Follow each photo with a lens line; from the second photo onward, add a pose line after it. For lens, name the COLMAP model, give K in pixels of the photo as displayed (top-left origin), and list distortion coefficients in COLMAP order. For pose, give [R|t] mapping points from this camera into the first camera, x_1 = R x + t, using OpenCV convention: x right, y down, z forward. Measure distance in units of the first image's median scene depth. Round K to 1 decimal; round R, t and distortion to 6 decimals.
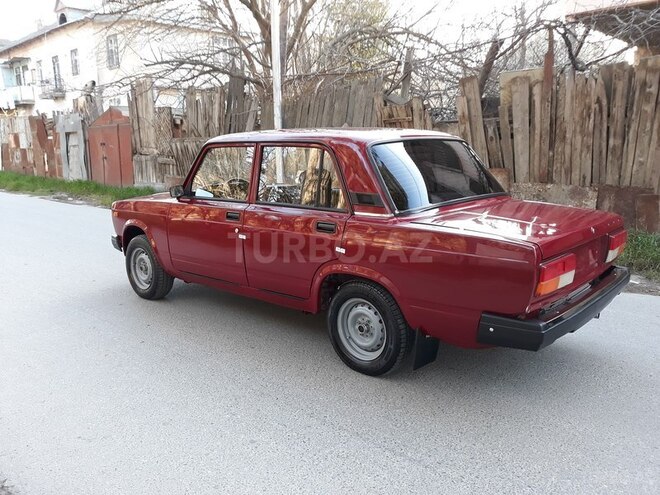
lens RADIAL K [[543.1, 0, 331.4], [0, 543.1, 248.4], [0, 0, 1]] dist [0.002393, -0.013100]
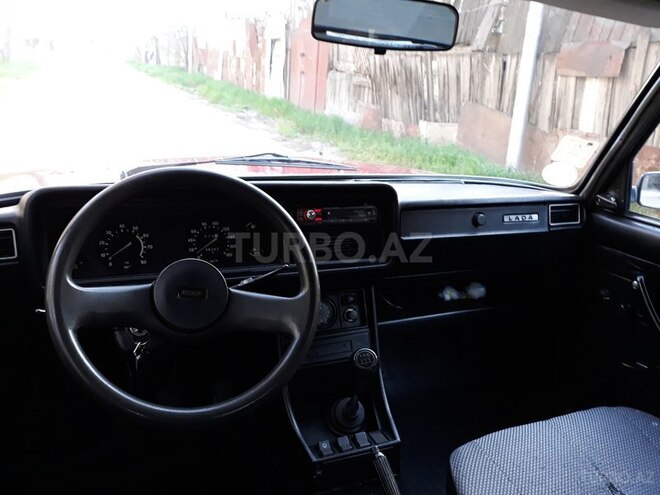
lens RADIAL K [[543.1, 0, 342.5], [0, 543.1, 242.6], [0, 0, 1]] dist [0.002393, -0.013100]
pose [[0.911724, 0.182604, -0.367987, -0.042775], [-0.137659, 0.979789, 0.145132, -0.090290], [0.387052, -0.081663, 0.918435, 0.530981]]
